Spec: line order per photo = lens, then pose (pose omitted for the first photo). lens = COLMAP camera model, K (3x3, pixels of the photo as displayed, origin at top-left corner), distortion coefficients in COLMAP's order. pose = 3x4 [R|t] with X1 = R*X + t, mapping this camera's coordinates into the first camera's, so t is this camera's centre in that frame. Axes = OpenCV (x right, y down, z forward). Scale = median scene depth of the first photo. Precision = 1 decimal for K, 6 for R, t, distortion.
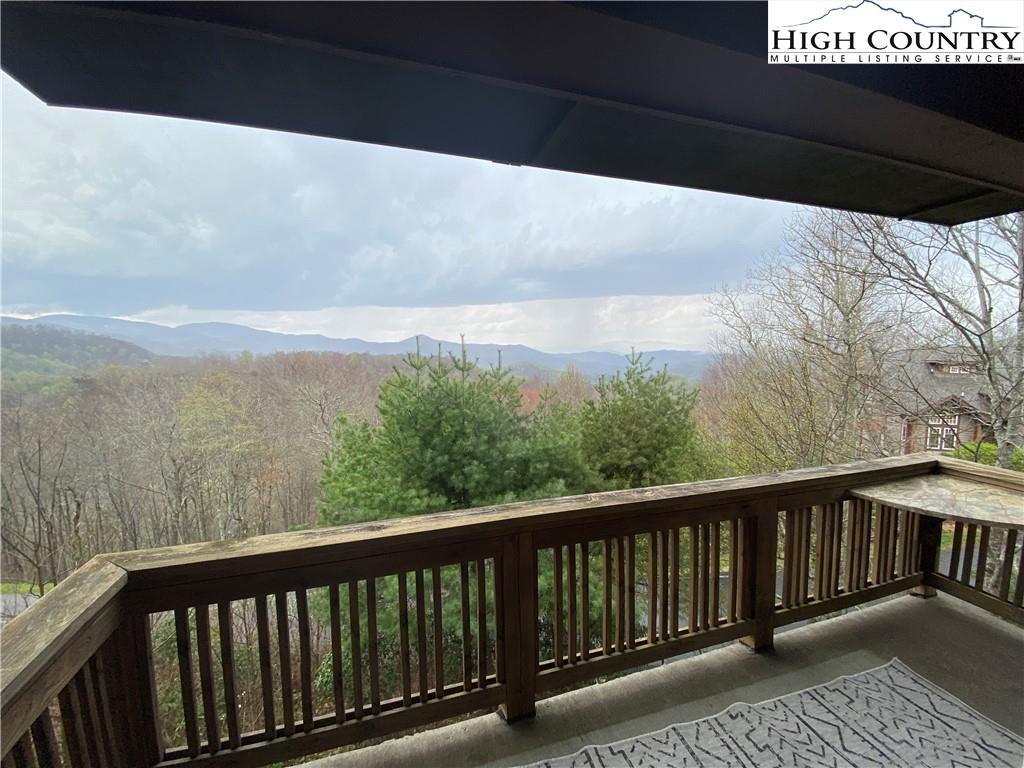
lens RADIAL K [[413.6, 0, 505.1], [0, 413.6, 387.3], [0, 0, 1]] dist [-0.000078, -0.000120]
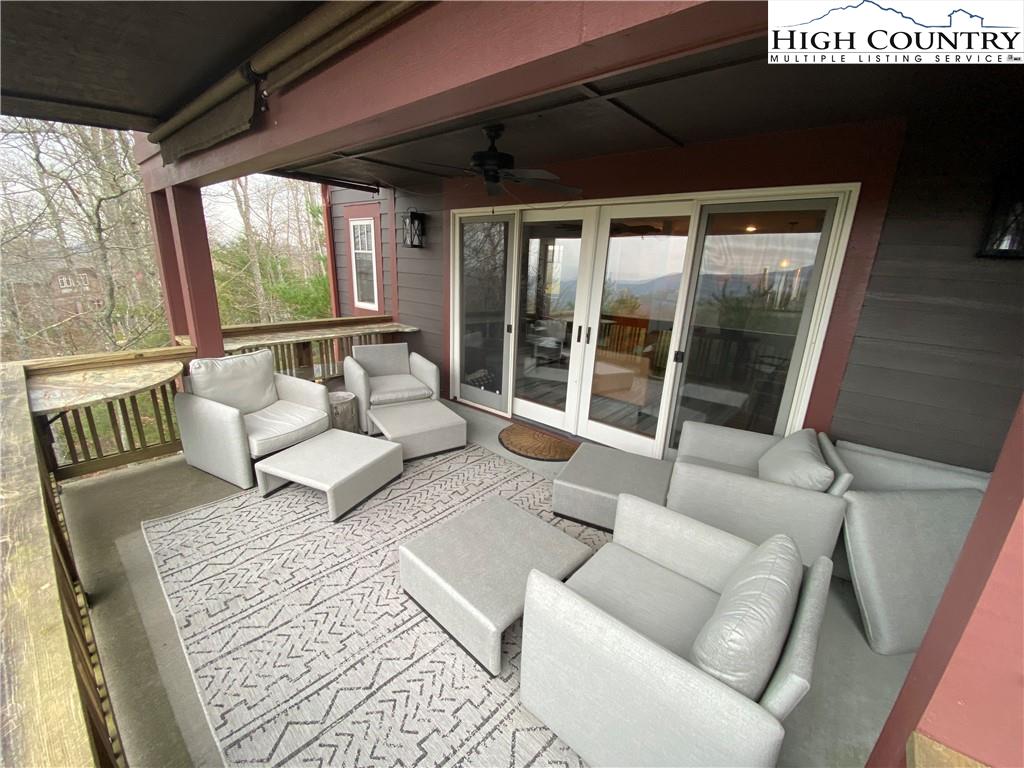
lens RADIAL K [[413.6, 0, 506.1], [0, 413.6, 385.9], [0, 0, 1]] dist [-0.000078, -0.000120]
pose [[-0.526030, -0.242807, 0.815069, -0.581812], [0.041658, 0.949873, 0.309850, -0.052703], [-0.849445, 0.196944, -0.489547, 0.747930]]
